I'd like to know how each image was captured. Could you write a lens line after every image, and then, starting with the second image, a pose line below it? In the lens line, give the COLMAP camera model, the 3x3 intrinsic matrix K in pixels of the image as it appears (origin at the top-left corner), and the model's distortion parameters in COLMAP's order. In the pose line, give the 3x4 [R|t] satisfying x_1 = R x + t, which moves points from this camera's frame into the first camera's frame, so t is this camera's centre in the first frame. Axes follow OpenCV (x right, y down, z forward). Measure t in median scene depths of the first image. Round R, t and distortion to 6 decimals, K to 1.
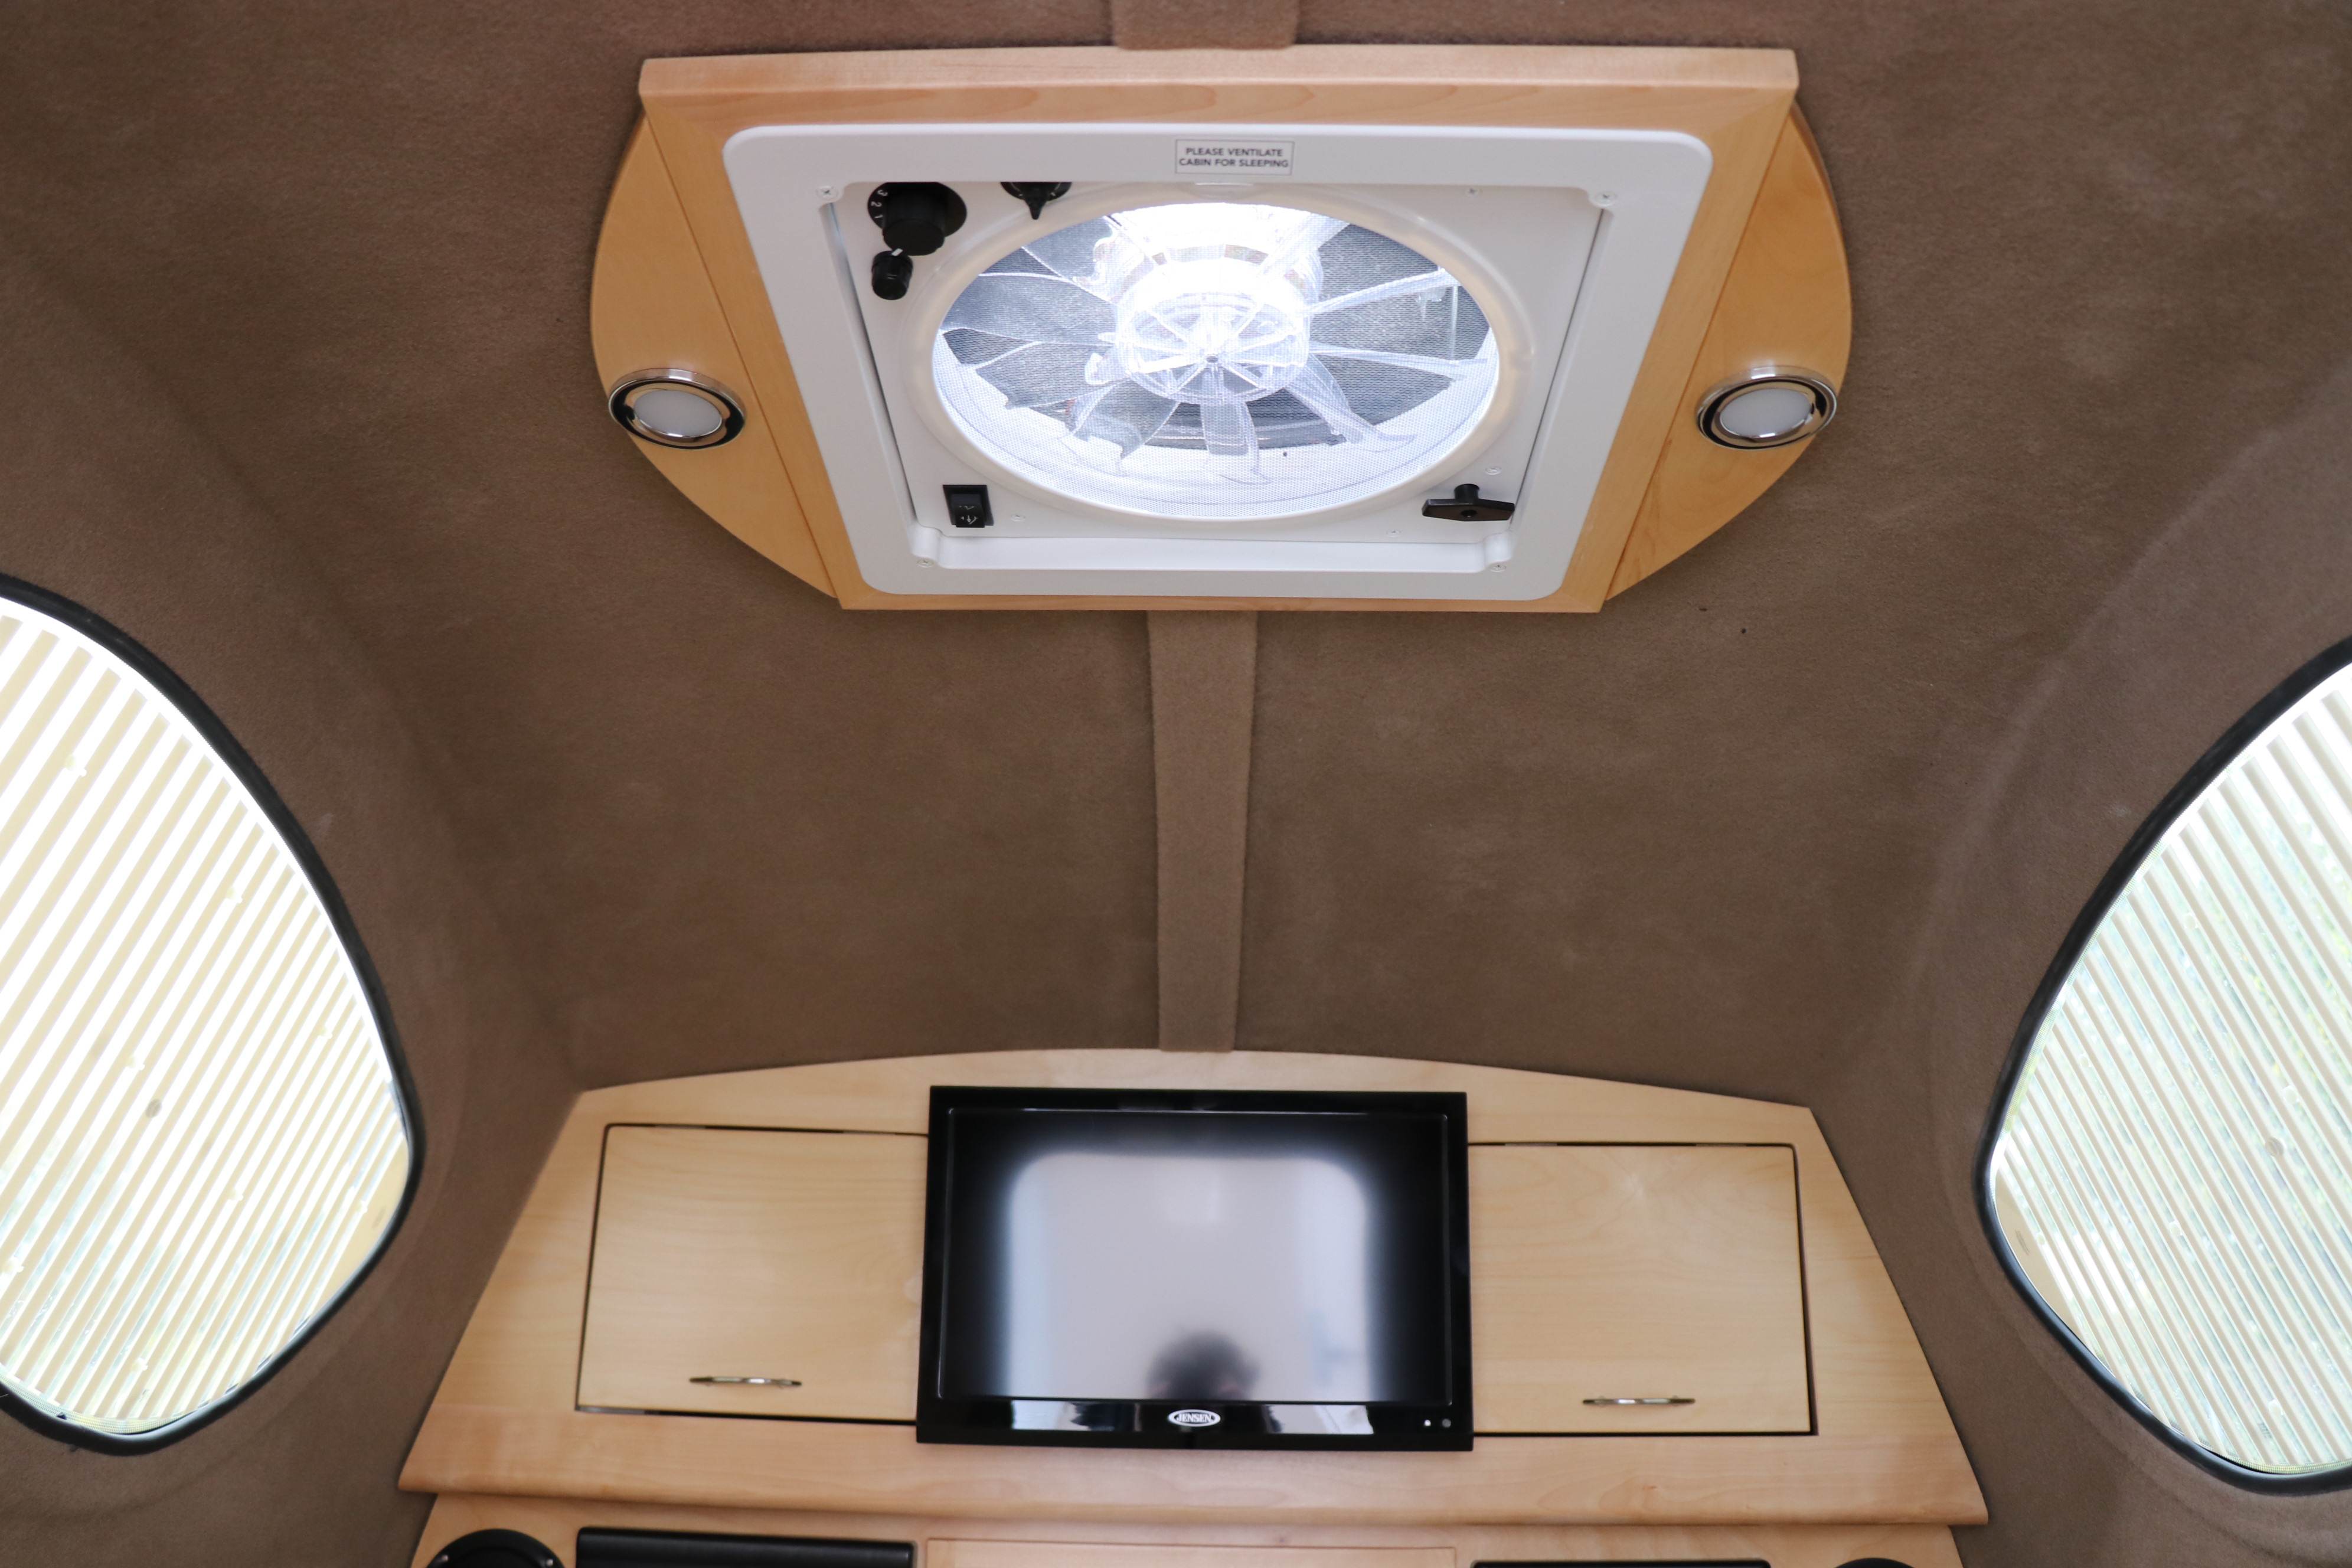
lens RADIAL K [[1925.7, 0, 1155.0], [0, 1925.7, 780.8], [0, 0, 1]] dist [-0.195528, 0.175180]
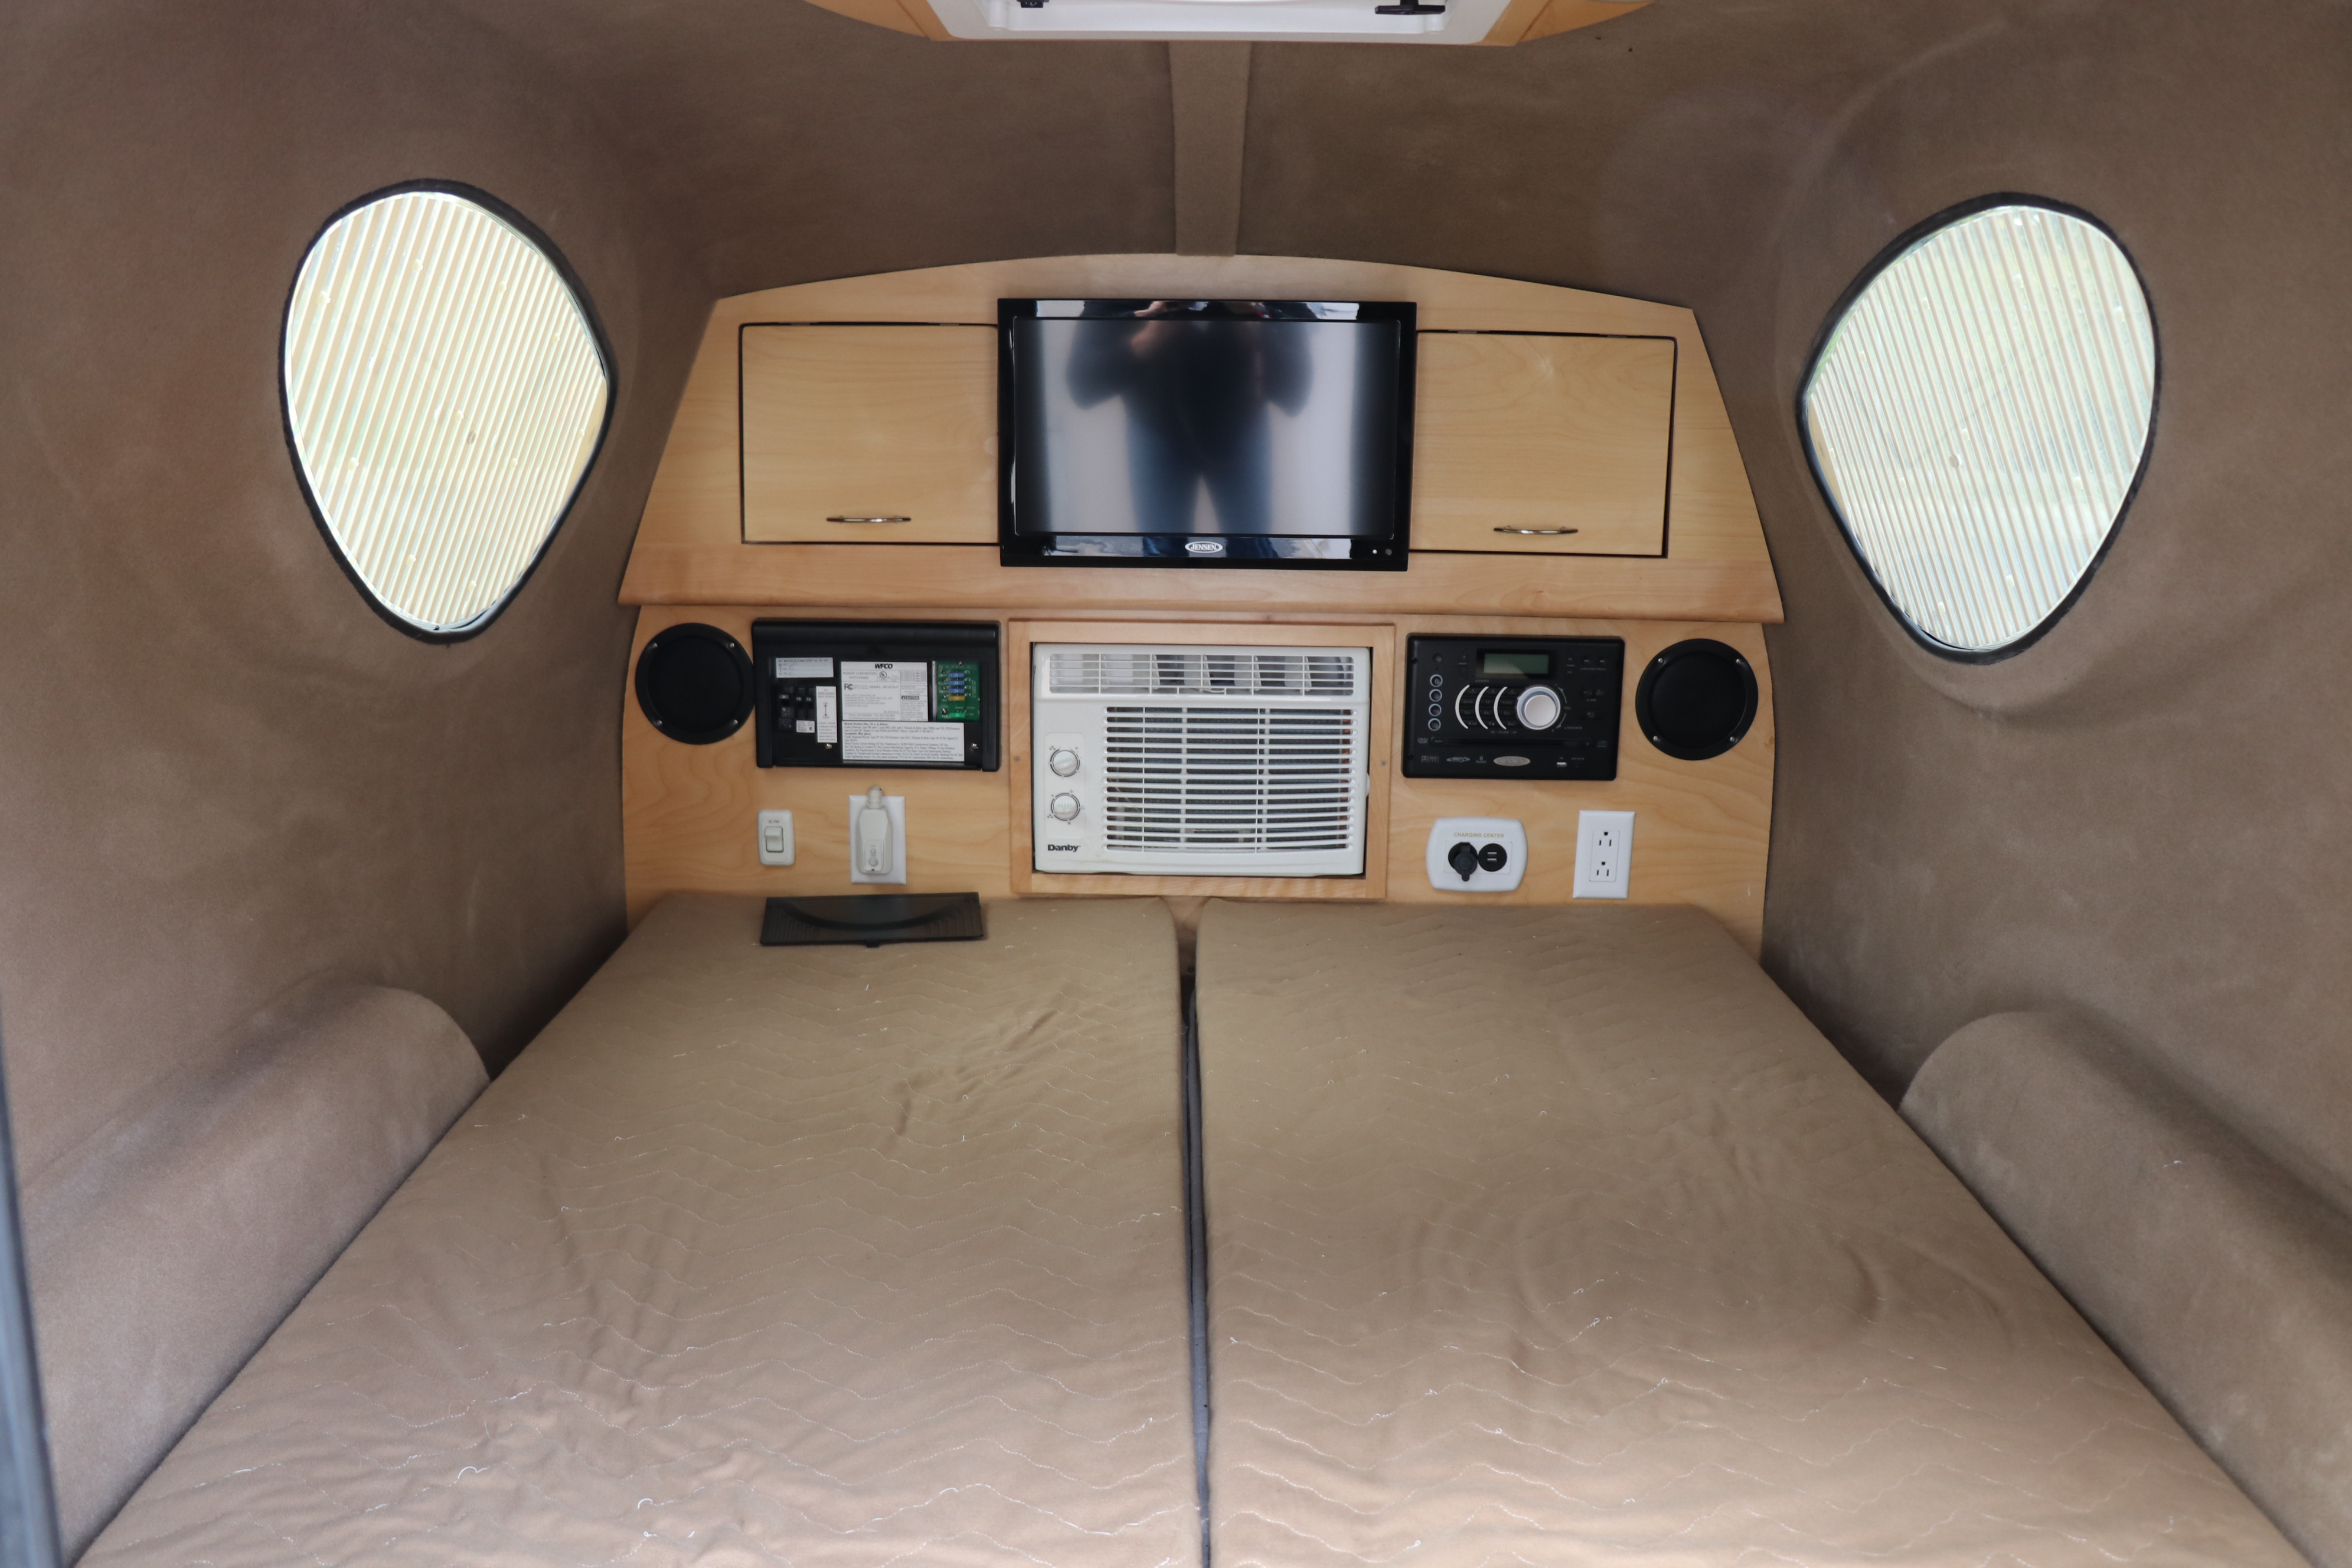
lens RADIAL K [[1925.7, 0, 1155.0], [0, 1925.7, 780.8], [0, 0, 1]] dist [-0.195528, 0.175180]
pose [[0.999941, -0.006232, -0.008897, -0.002878], [0.010051, 0.841540, 0.540102, -0.256923], [0.004121, -0.540159, 0.841553, -0.246566]]
